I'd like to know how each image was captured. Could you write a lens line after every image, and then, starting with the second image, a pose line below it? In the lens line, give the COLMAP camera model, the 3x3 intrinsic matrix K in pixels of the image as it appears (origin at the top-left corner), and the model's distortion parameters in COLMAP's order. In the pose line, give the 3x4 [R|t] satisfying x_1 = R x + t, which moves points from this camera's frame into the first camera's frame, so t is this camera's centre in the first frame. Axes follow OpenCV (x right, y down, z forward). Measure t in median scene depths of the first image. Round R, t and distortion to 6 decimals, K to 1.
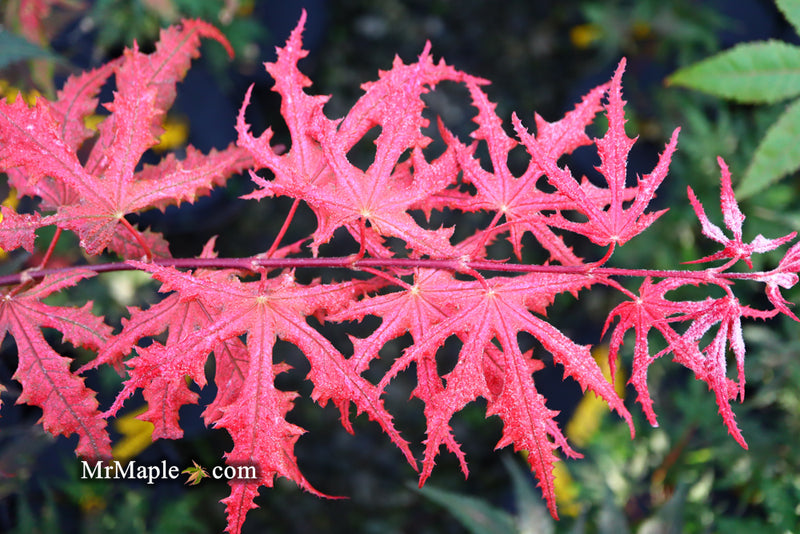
lens RADIAL K [[1018.8, 0, 400.0], [0, 1018.8, 267.0], [0, 0, 1]] dist [-0.010784, 0.265742]
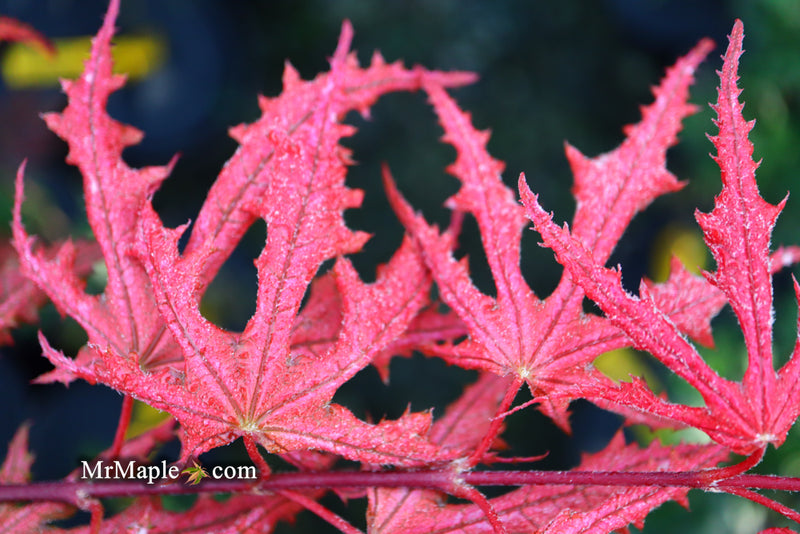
lens RADIAL K [[1018.8, 0, 400.0], [0, 1018.8, 267.0], [0, 0, 1]] dist [-0.010784, 0.265742]
pose [[0.989473, -0.127840, -0.067826, 0.078390], [0.136611, 0.979772, 0.146234, -0.180125], [0.047759, -0.153960, 0.986922, 0.488015]]
